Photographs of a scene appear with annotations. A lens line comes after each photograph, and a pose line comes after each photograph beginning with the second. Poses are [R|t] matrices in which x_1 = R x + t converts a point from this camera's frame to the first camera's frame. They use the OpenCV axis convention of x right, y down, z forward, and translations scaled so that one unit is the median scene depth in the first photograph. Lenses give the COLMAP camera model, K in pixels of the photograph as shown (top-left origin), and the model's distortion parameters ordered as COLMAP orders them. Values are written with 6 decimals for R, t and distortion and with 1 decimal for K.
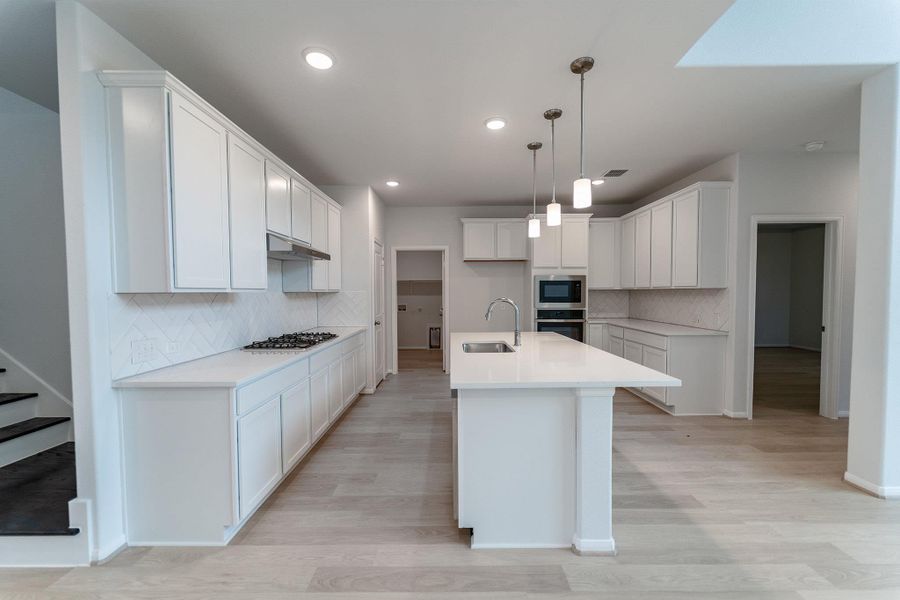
lens RADIAL K [[365.2, 0, 449.3], [0, 365.2, 305.8], [0, 0, 1]] dist [0.002123, -0.000990]
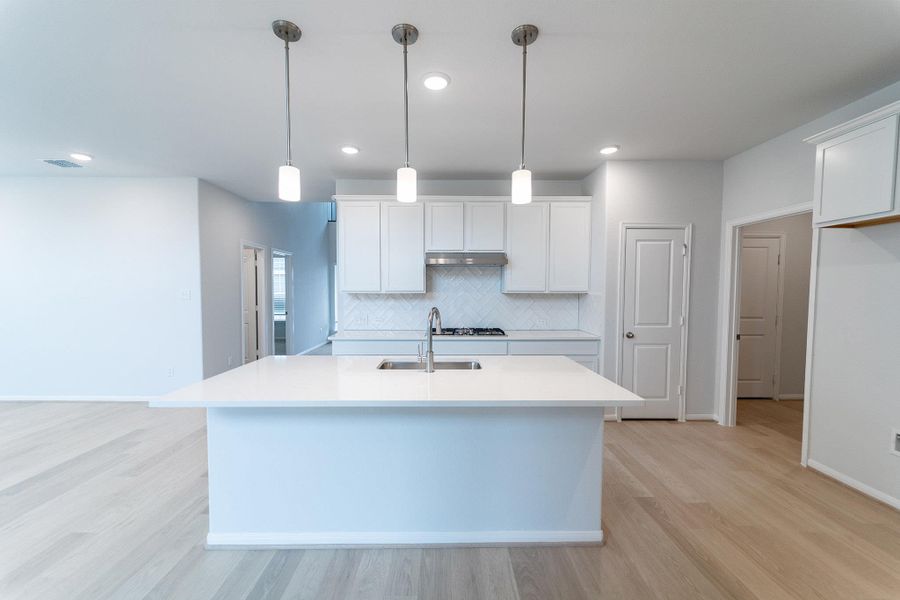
lens RADIAL K [[365.2, 0, 449.3], [0, 365.2, 305.8], [0, 0, 1]] dist [0.002123, -0.000990]
pose [[0.018012, 0.052161, -0.998476, 0.685308], [-0.040071, 0.997874, 0.051407, -0.048074], [0.999034, 0.039084, 0.020064, 0.762351]]
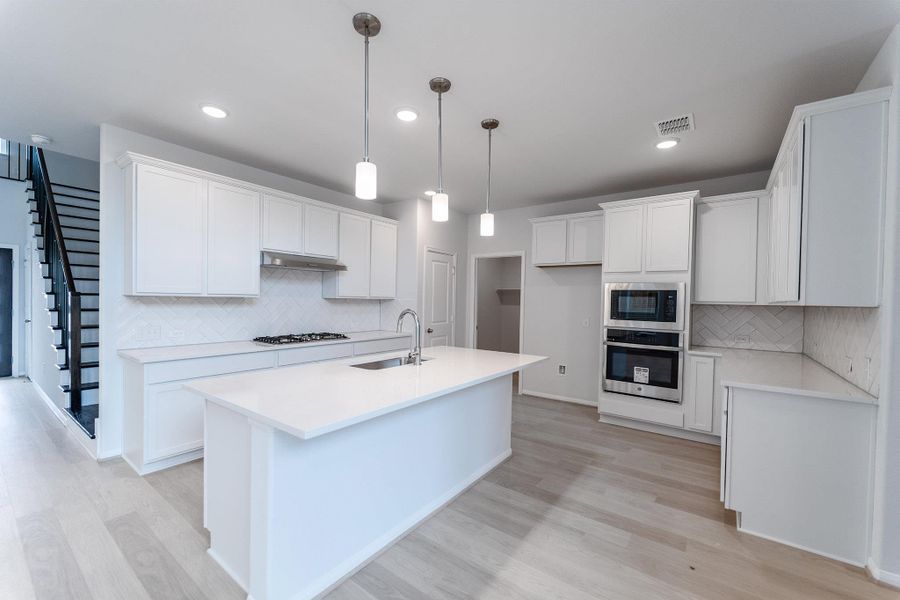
lens RADIAL K [[365.2, 0, 449.3], [0, 365.2, 305.8], [0, 0, 1]] dist [0.002123, -0.000990]
pose [[0.804742, 0.030505, -0.592841, 0.560064], [-0.045677, 0.998900, -0.010605, -0.017704], [0.591865, 0.035613, 0.805250, 0.262607]]
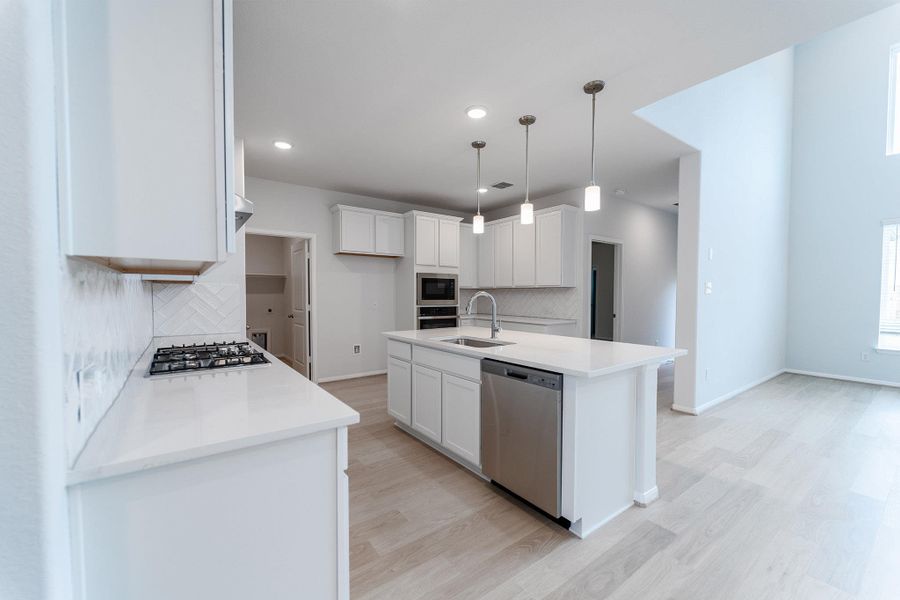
lens RADIAL K [[365.2, 0, 449.3], [0, 365.2, 305.8], [0, 0, 1]] dist [0.002123, -0.000990]
pose [[0.803391, -0.011328, 0.595344, -0.383908], [0.015476, 0.999879, -0.001859, 0.013925], [-0.595251, 0.010707, 0.803468, 0.195628]]
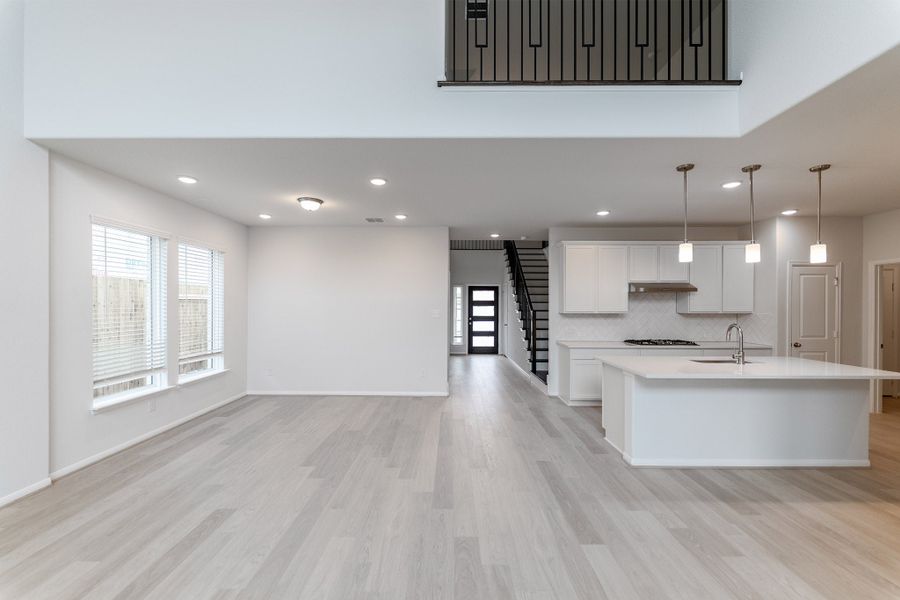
lens RADIAL K [[365.2, 0, 449.3], [0, 365.2, 305.8], [0, 0, 1]] dist [0.002123, -0.000990]
pose [[-0.000158, 0.007552, -0.999971, 1.024884], [-0.039911, 0.999175, 0.007552, -0.039029], [0.999203, 0.039911, 0.000144, 0.035585]]
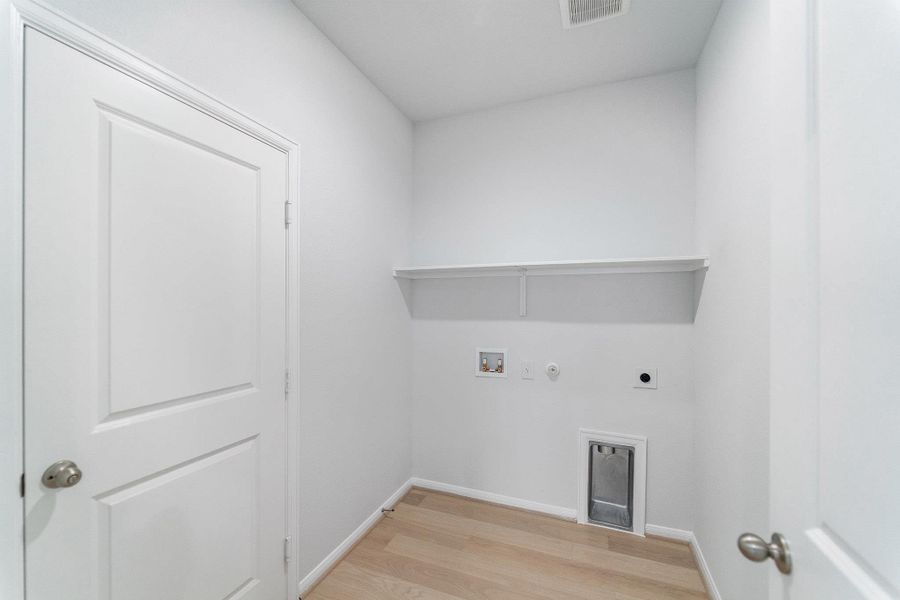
lens RADIAL K [[365.2, 0, 449.3], [0, 365.2, 305.8], [0, 0, 1]] dist [0.002123, -0.000990]
pose [[0.930703, 0.010286, -0.365630, -0.110564], [-0.023805, 0.999189, -0.032486, -0.060186], [0.365000, 0.038939, 0.930193, 1.485509]]
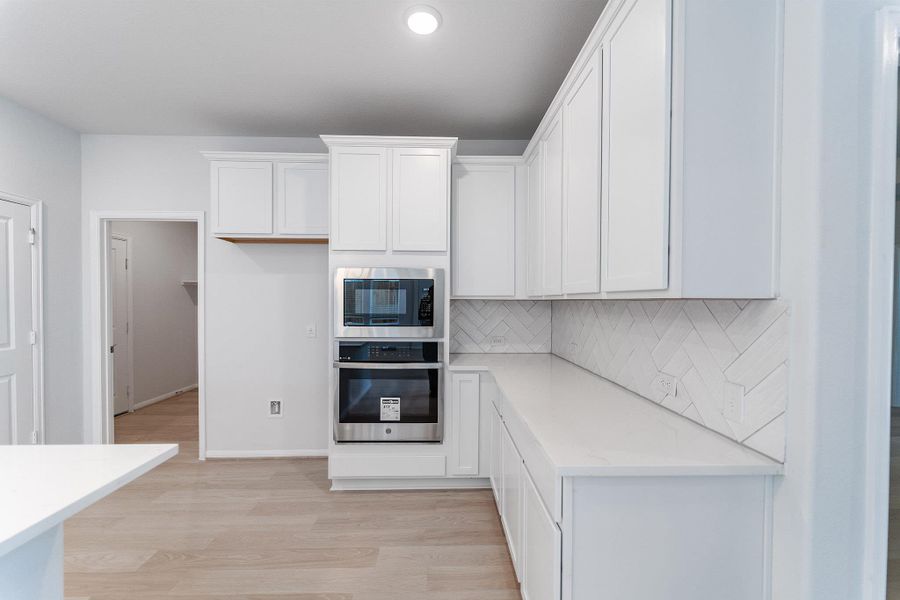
lens RADIAL K [[365.2, 0, 449.3], [0, 365.2, 305.8], [0, 0, 1]] dist [0.002123, -0.000990]
pose [[0.999531, 0.008937, 0.029290, 0.484838], [-0.008257, 0.999696, -0.023251, -0.032719], [-0.029488, 0.022999, 0.999301, 0.700727]]
